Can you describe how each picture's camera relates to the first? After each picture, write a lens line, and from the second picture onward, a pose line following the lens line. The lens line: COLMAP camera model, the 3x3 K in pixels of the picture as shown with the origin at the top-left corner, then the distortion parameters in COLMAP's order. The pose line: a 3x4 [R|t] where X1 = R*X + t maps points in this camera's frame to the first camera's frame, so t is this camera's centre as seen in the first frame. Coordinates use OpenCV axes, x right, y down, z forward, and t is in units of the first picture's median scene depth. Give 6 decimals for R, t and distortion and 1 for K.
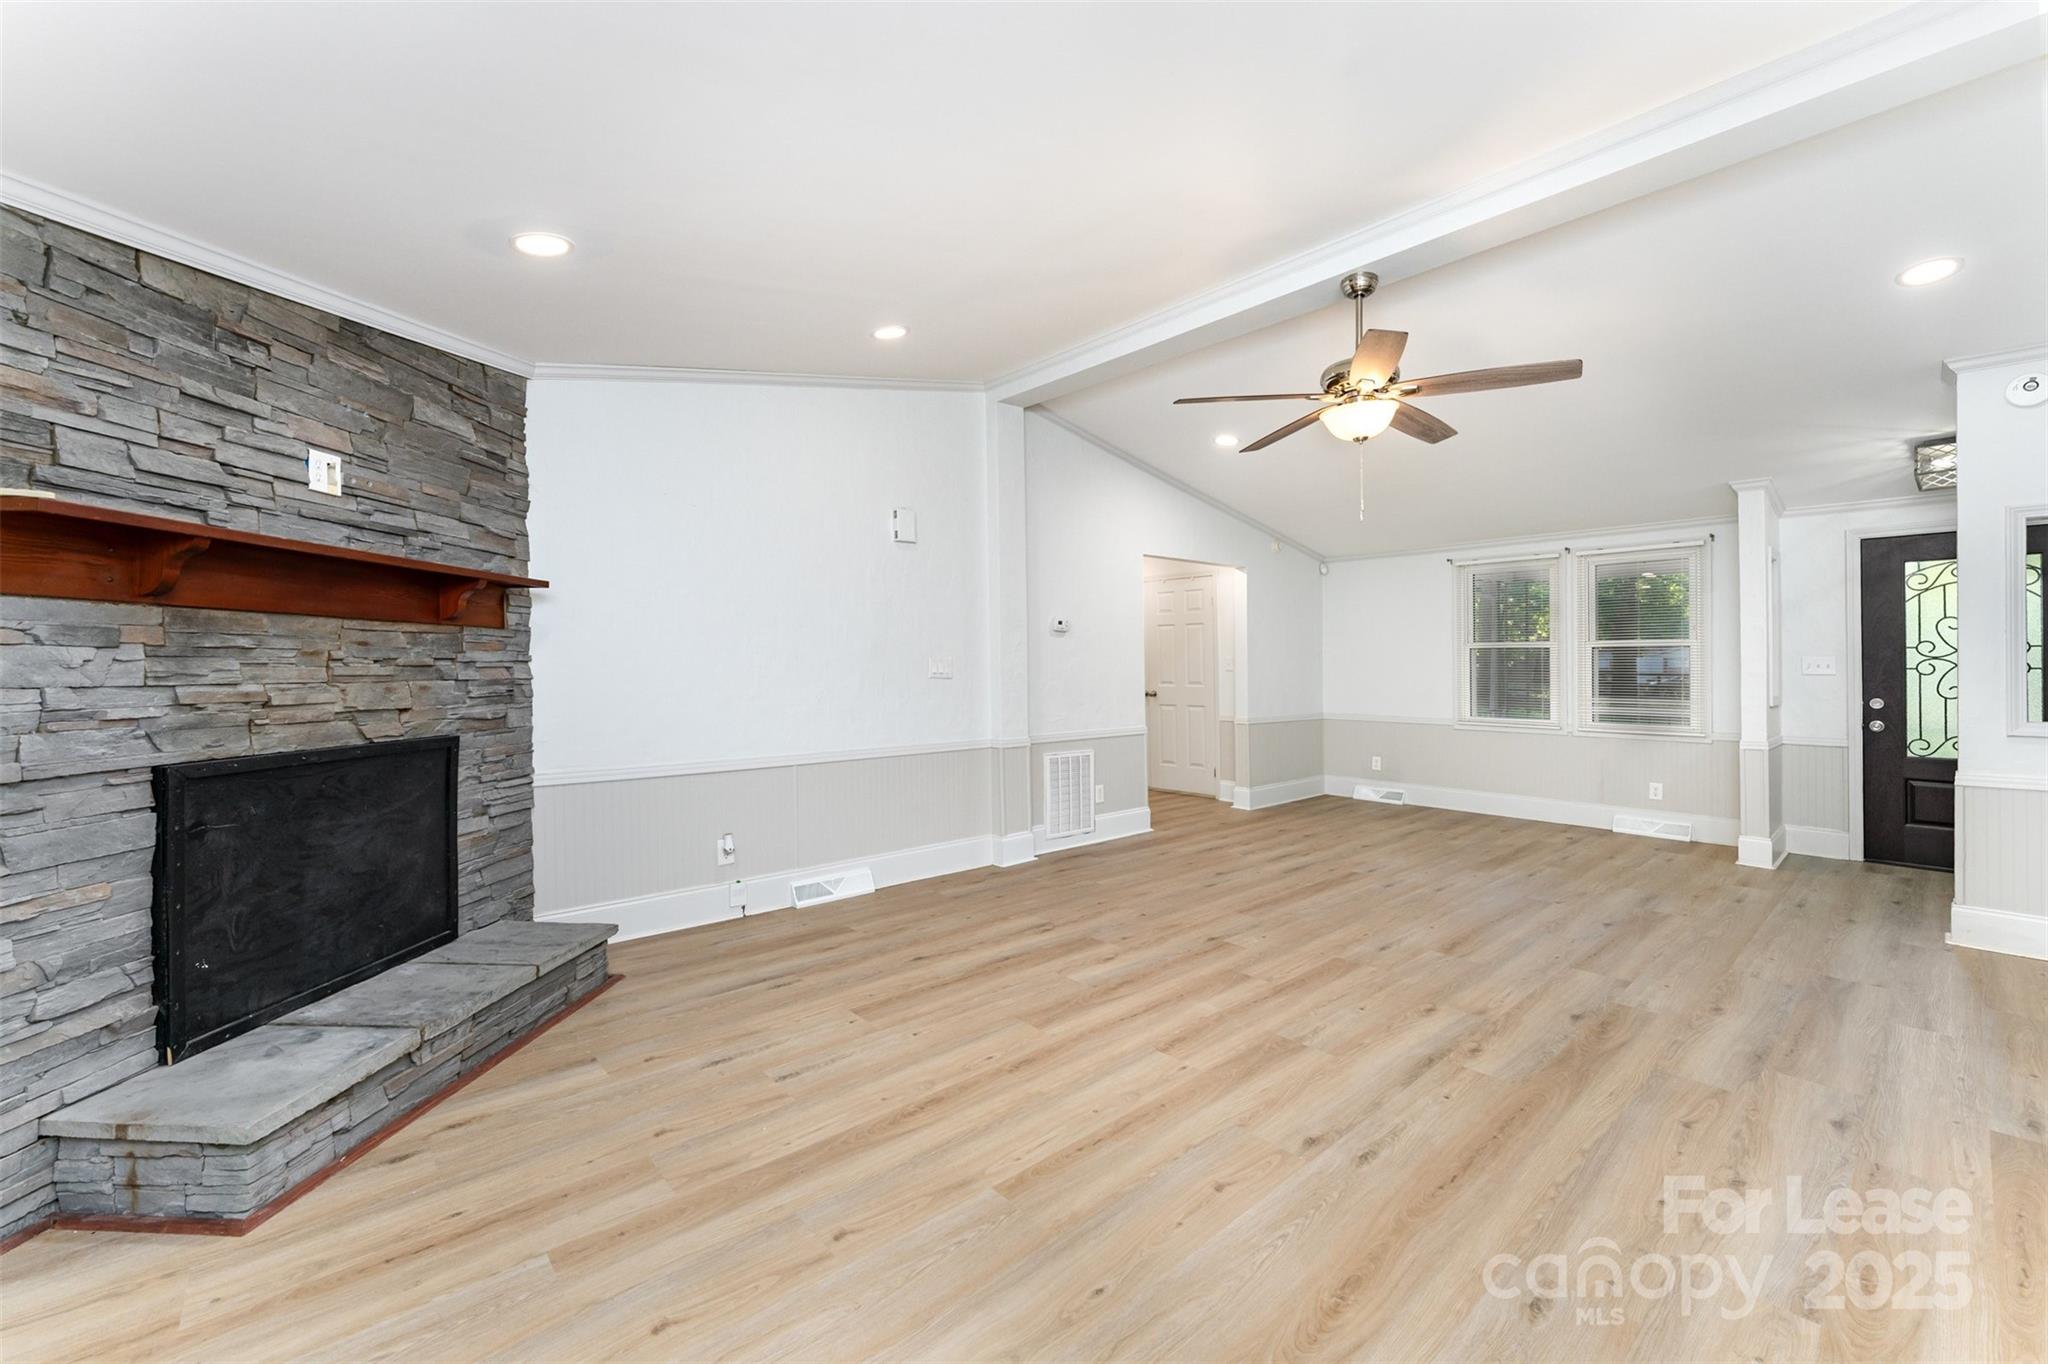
lens RADIAL K [[821.5, 0, 1057.7], [0, 821.5, 655.2], [0, 0, 1]] dist [0.002844, 0.000123]
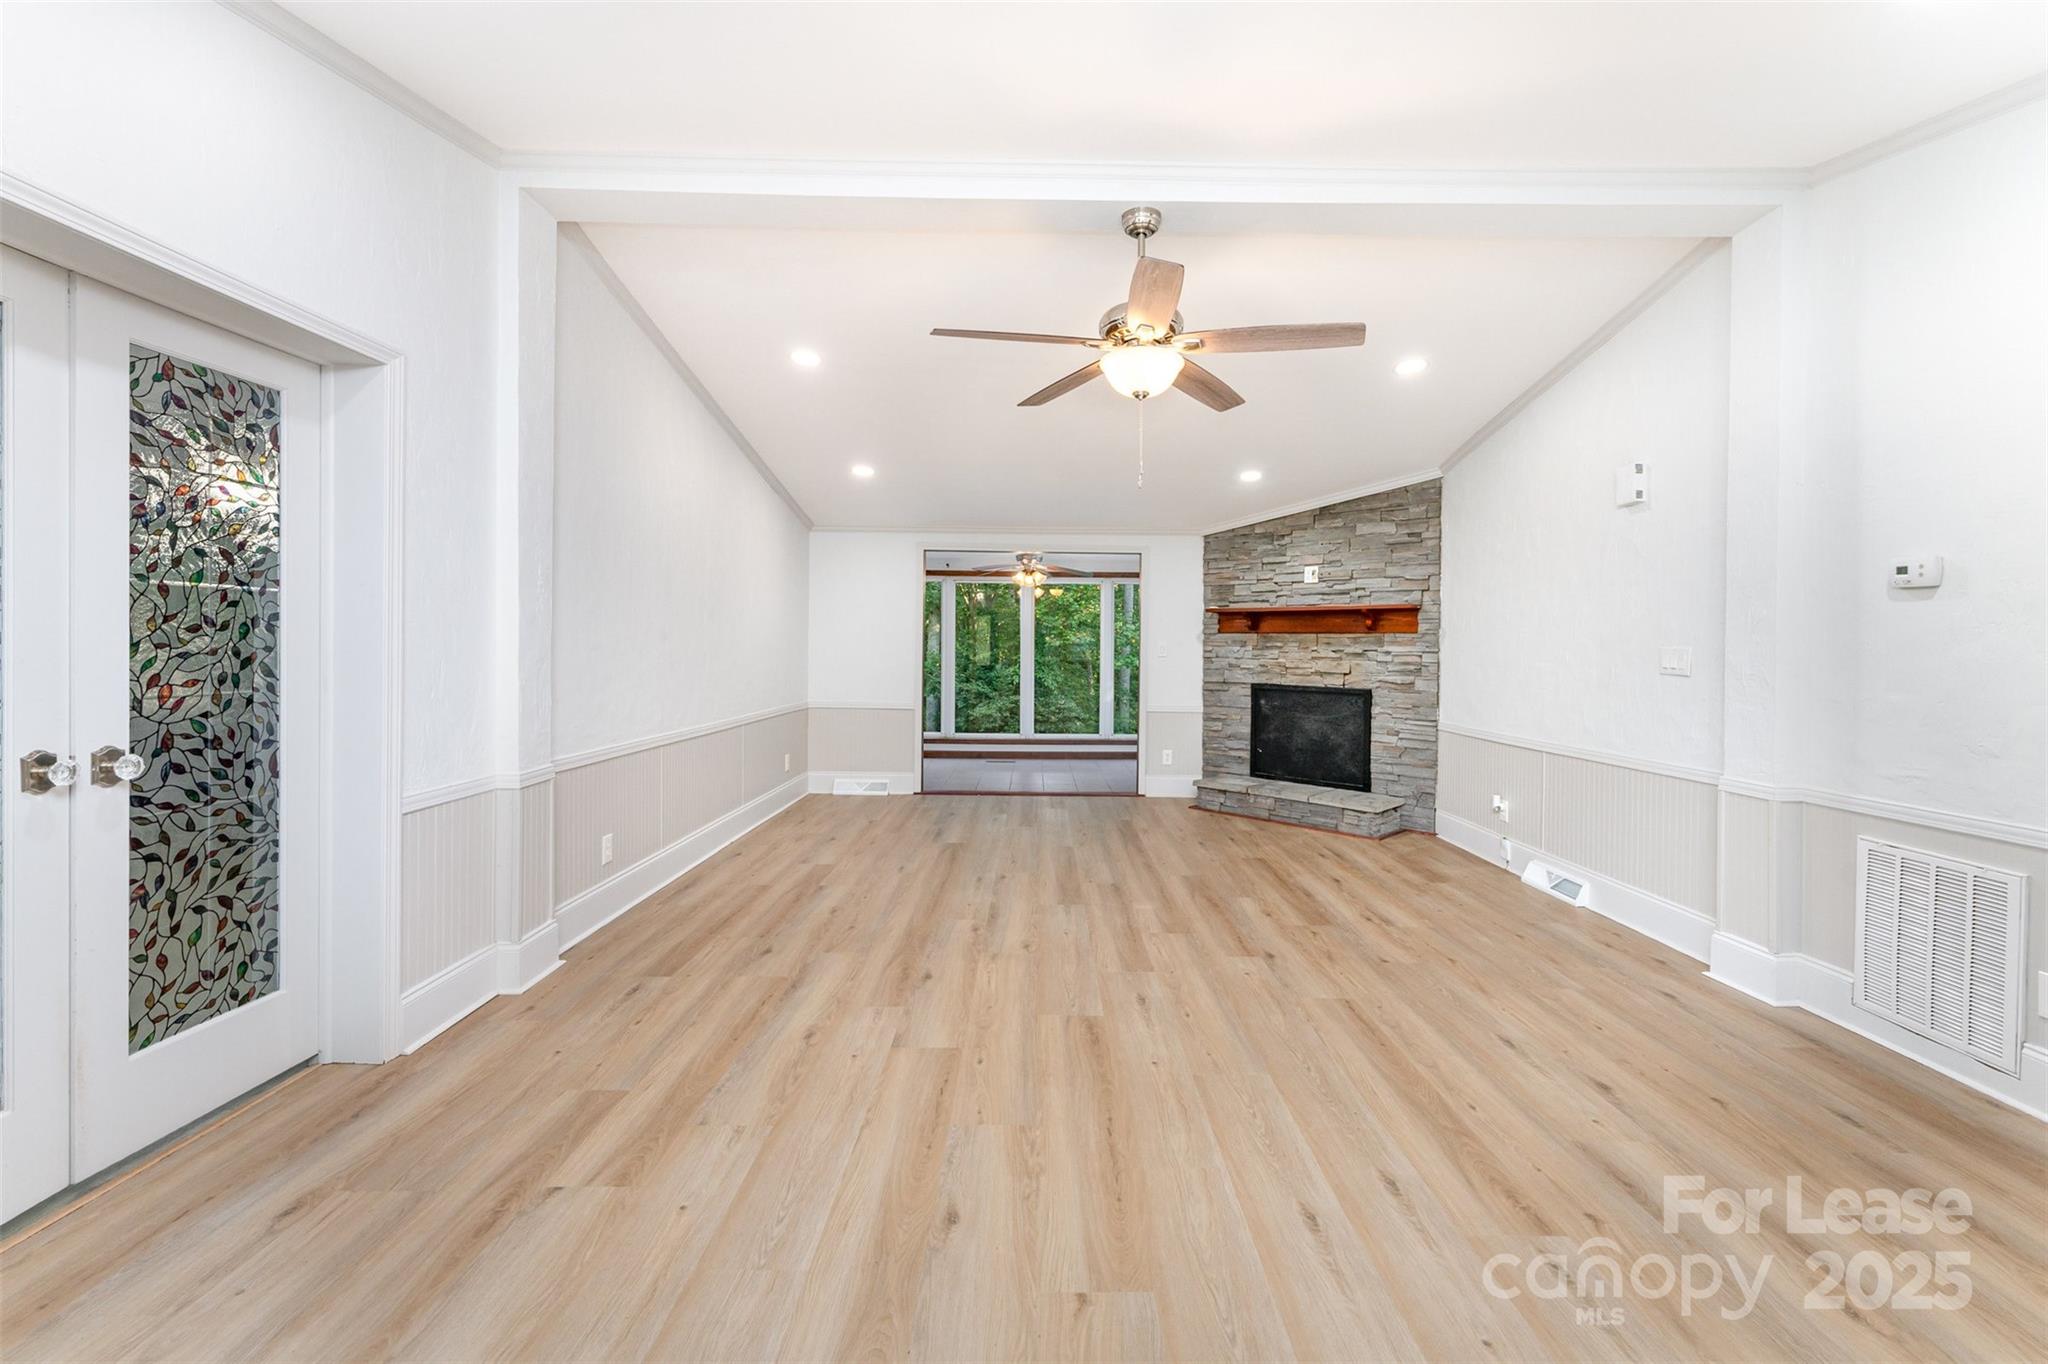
lens RADIAL K [[821.5, 0, 1026.7], [0, 821.5, 668.6], [0, 0, 1]] dist [0.002844, 0.000123]
pose [[-0.683524, 0.009234, -0.729869, 1.300890], [-0.003796, 0.999861, 0.016205, 0.020396], [0.729918, 0.013848, -0.683395, 1.793991]]
